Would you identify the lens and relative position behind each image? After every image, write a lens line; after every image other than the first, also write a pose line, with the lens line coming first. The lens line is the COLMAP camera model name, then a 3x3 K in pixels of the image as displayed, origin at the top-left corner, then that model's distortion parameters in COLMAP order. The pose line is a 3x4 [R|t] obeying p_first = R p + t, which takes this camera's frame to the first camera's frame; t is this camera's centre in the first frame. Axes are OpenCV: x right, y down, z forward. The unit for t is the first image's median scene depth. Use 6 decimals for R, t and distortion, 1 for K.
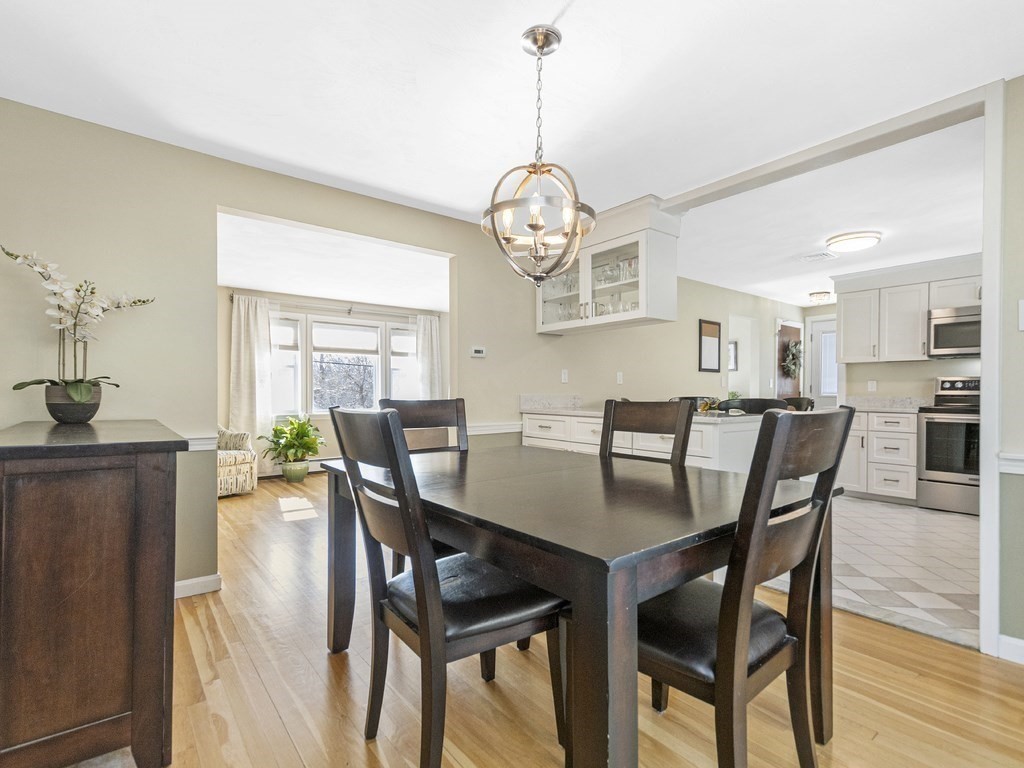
lens RADIAL K [[513.0, 0, 520.5], [0, 513.0, 400.1], [0, 0, 1]] dist [-0.000717, -0.001279]
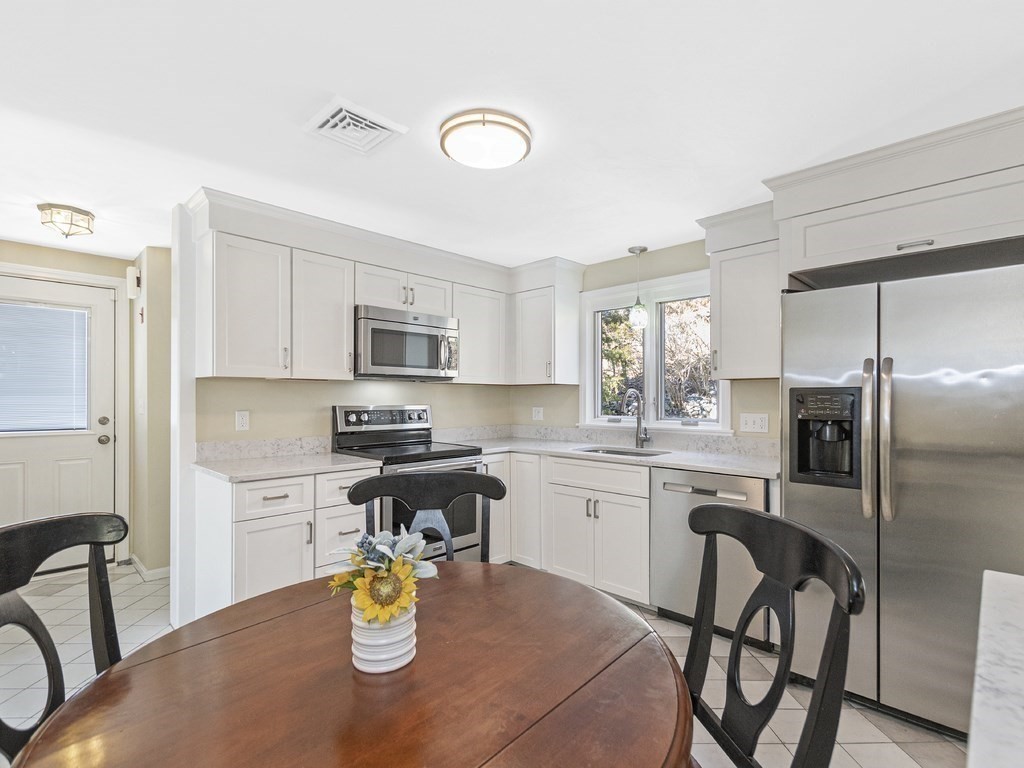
lens RADIAL K [[513.0, 0, 503.4], [0, 513.0, 404.6], [0, 0, 1]] dist [-0.000717, -0.001279]
pose [[-0.082088, -0.012869, 0.996542, 0.114010], [0.010665, 0.999848, 0.013790, -0.048329], [-0.996568, 0.011760, -0.081938, 0.759839]]
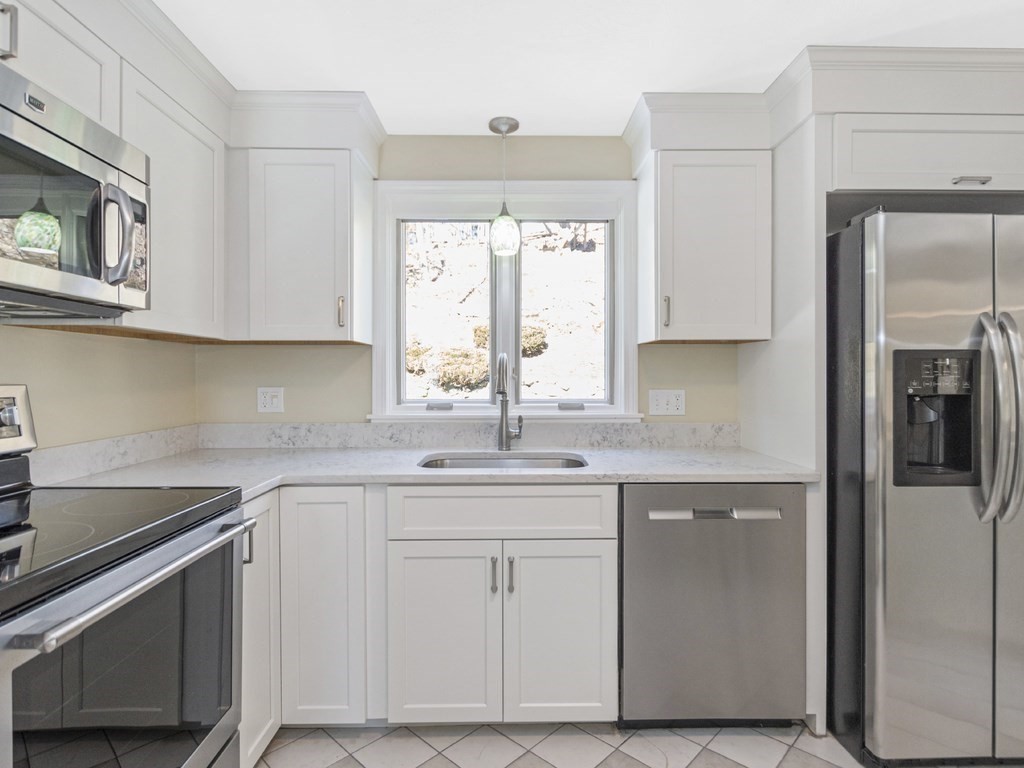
lens RADIAL K [[544.0, 0, 512.0], [0, 544.0, 387.3], [0, 0, 1]] dist [-0.000984, -0.003165]
pose [[-0.780021, -0.010641, 0.625663, 0.467861], [0.009615, 0.999534, 0.028987, -0.043907], [-0.625680, 0.028626, -0.779555, 0.859335]]
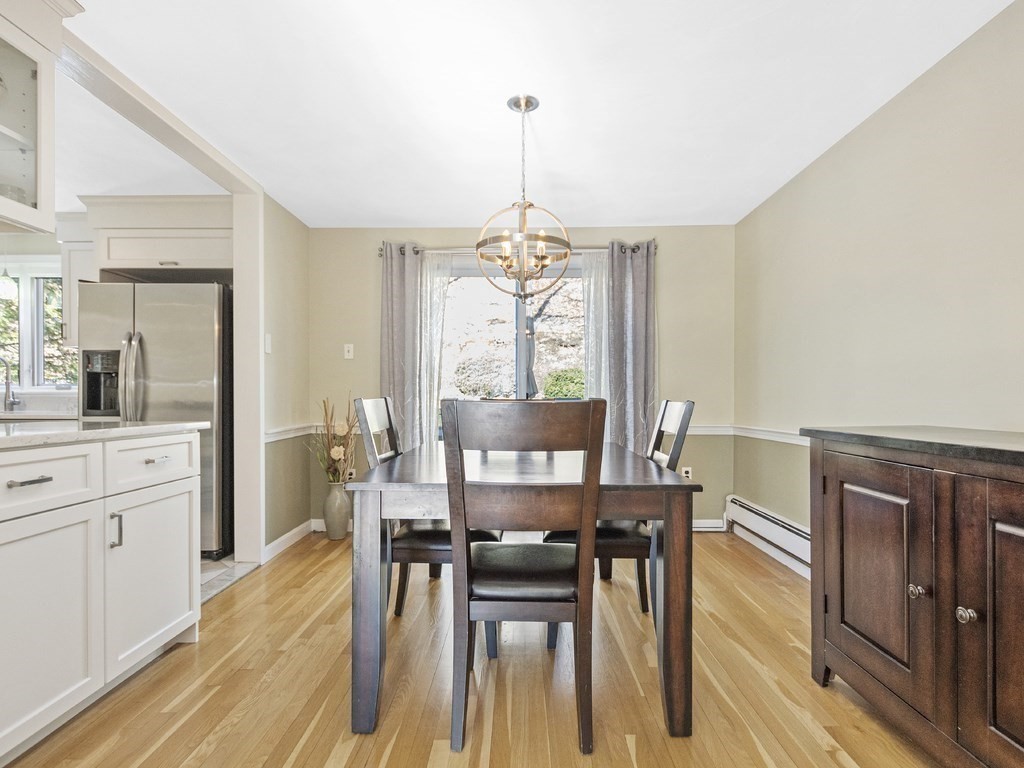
lens RADIAL K [[544.0, 0, 525.6], [0, 544.0, 404.3], [0, 0, 1]] dist [-0.000984, -0.003165]
pose [[-0.773161, -0.010046, 0.634130, -0.247763], [0.006789, 0.999686, 0.024115, -0.006207], [-0.634173, 0.022950, -0.772850, 0.660925]]
